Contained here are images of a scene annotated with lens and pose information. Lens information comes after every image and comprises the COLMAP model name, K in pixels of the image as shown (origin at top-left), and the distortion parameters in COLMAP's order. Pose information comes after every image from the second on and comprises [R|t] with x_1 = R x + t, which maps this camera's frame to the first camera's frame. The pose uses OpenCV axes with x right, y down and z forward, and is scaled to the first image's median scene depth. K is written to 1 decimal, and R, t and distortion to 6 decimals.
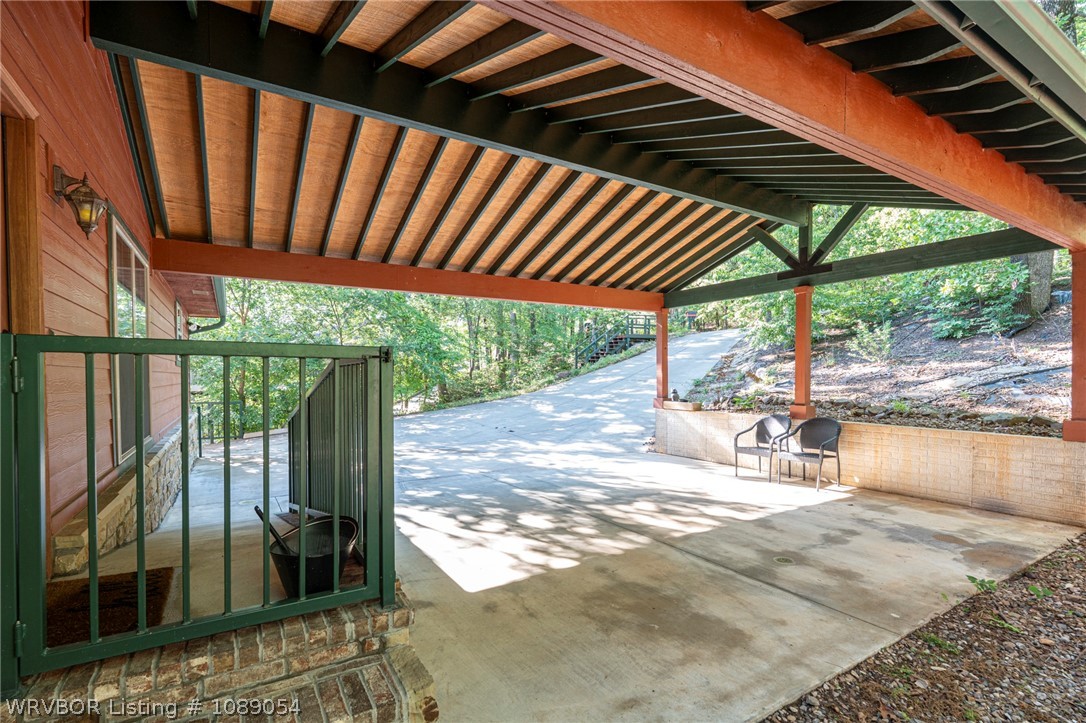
lens RADIAL K [[506.8, 0, 543.3], [0, 506.8, 384.1], [0, 0, 1]] dist [0.002268, 0.000115]
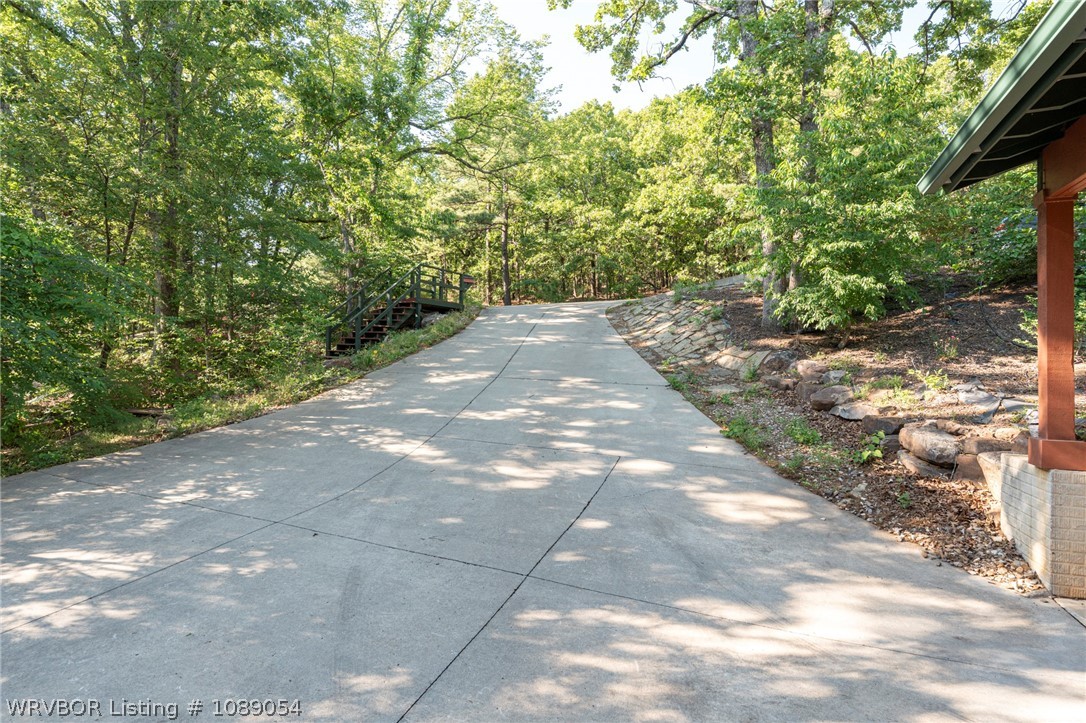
lens RADIAL K [[612.8, 0, 540.5], [0, 612.8, 360.0], [0, 0, 1]] dist [-0.006515, -0.000542]
pose [[0.814820, 0.024424, 0.579200, -0.394634], [-0.005945, 0.999412, -0.033781, -0.012931], [-0.579684, 0.024082, 0.814486, 1.117329]]
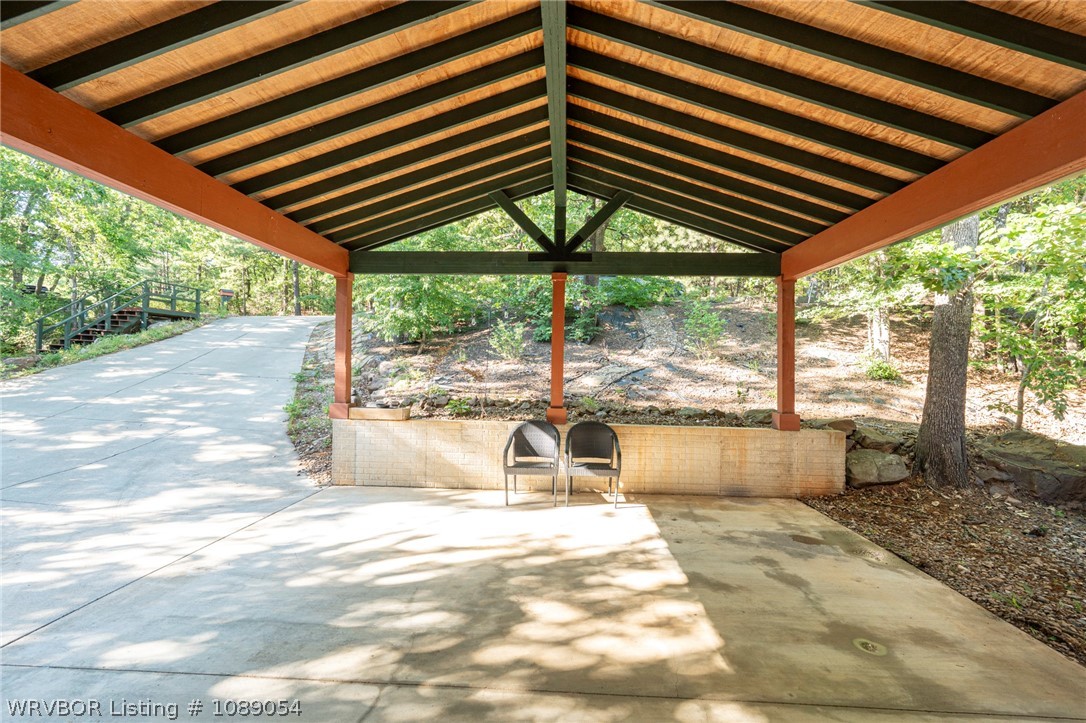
lens RADIAL K [[474.8, 0, 540.7], [0, 474.8, 361.6], [0, 0, 1]] dist [-0.000137, 0.000295]
pose [[0.572094, 0.029506, 0.819657, -0.179737], [-0.004343, 0.999448, -0.032946, -0.010777], [-0.820176, 0.015288, 0.571907, 0.546259]]
